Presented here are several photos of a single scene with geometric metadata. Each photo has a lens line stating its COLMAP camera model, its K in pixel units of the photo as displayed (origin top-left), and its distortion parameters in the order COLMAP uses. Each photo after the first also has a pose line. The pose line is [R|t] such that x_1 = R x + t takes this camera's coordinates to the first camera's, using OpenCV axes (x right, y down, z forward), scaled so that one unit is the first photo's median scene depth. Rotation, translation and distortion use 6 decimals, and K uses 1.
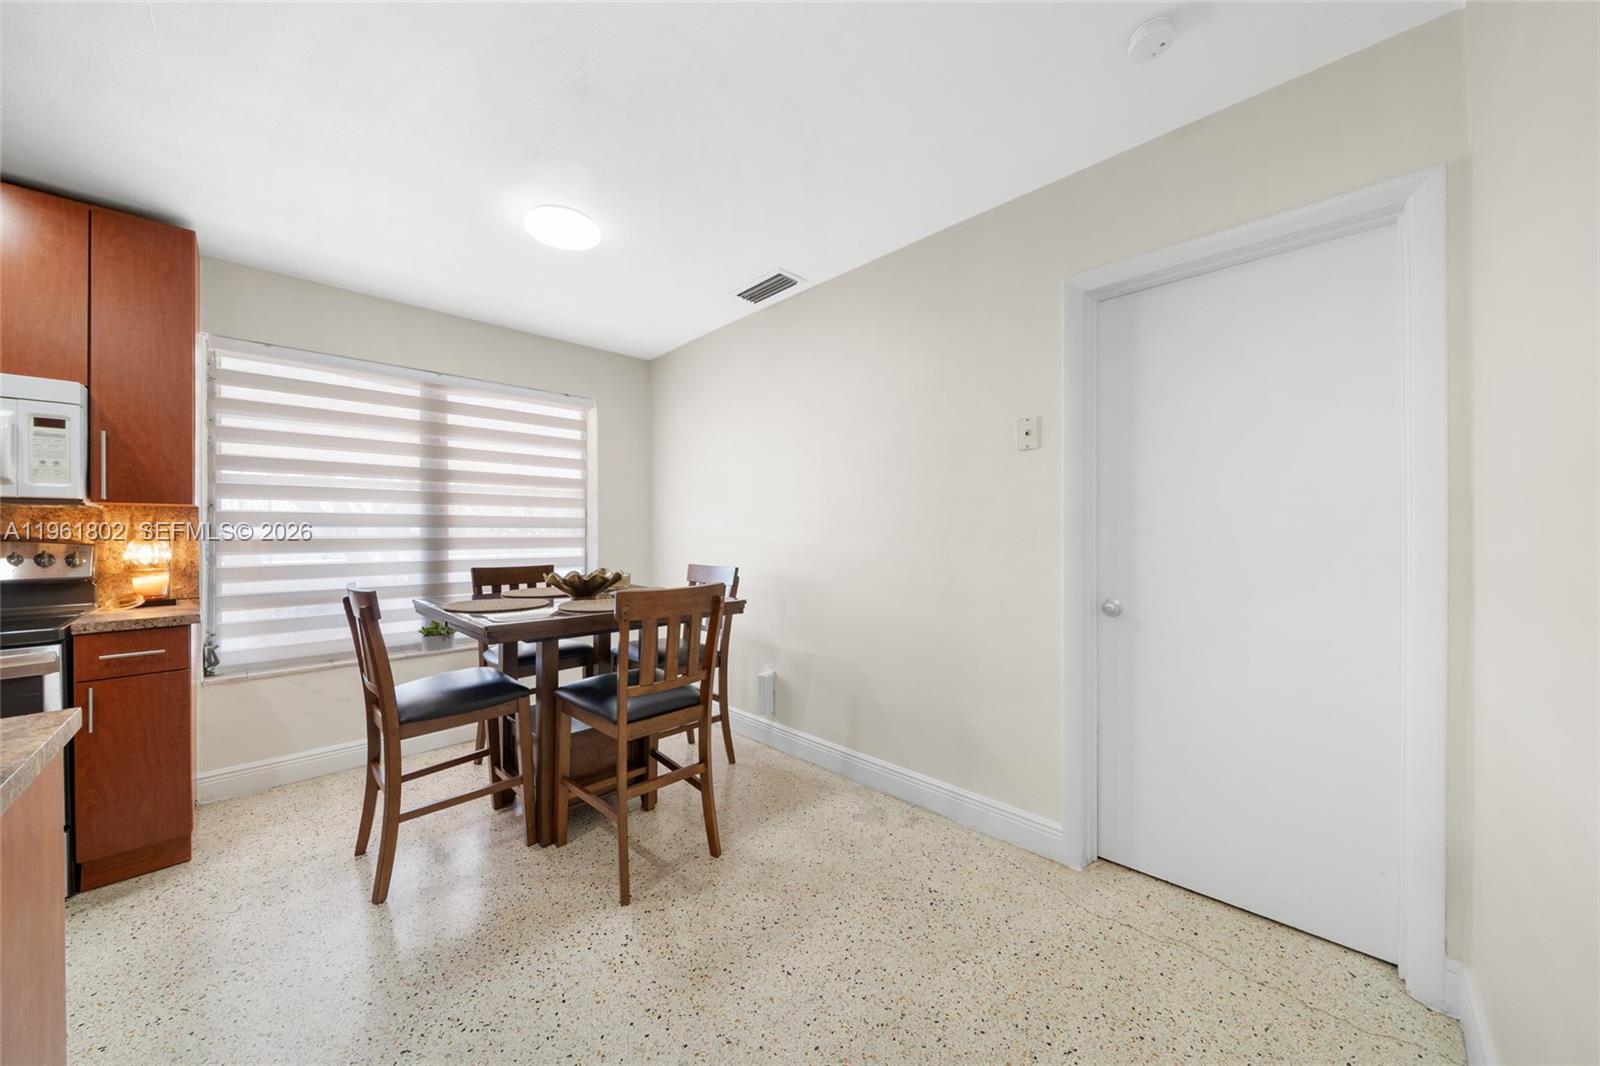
lens RADIAL K [[538.7, 0, 800.0], [0, 538.7, 533.0], [0, 0, 1]] dist [-0.000428, -0.000004]
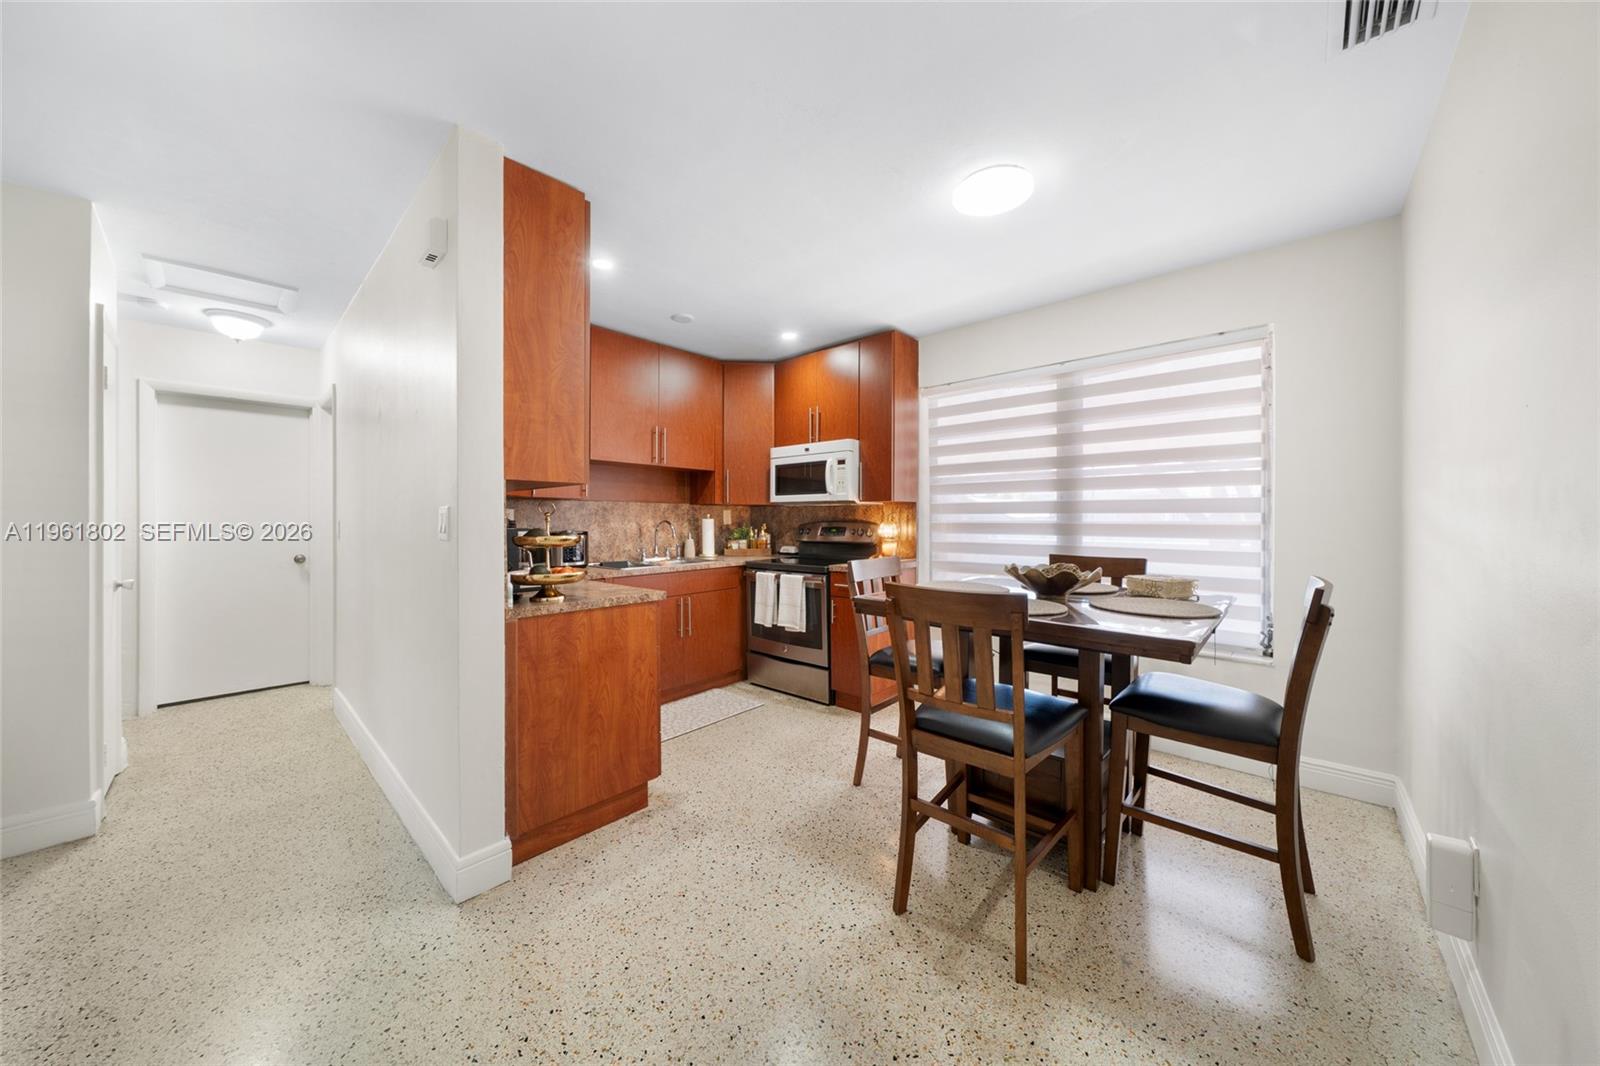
lens RADIAL K [[556.2, 0, 793.4], [0, 556.2, 517.7], [0, 0, 1]] dist [-0.000446, -0.000016]
pose [[0.038328, 0.003530, -0.999259, 0.519422], [0.002230, 0.999991, 0.003618, -0.009141], [0.999263, -0.002367, 0.038320, 0.627156]]
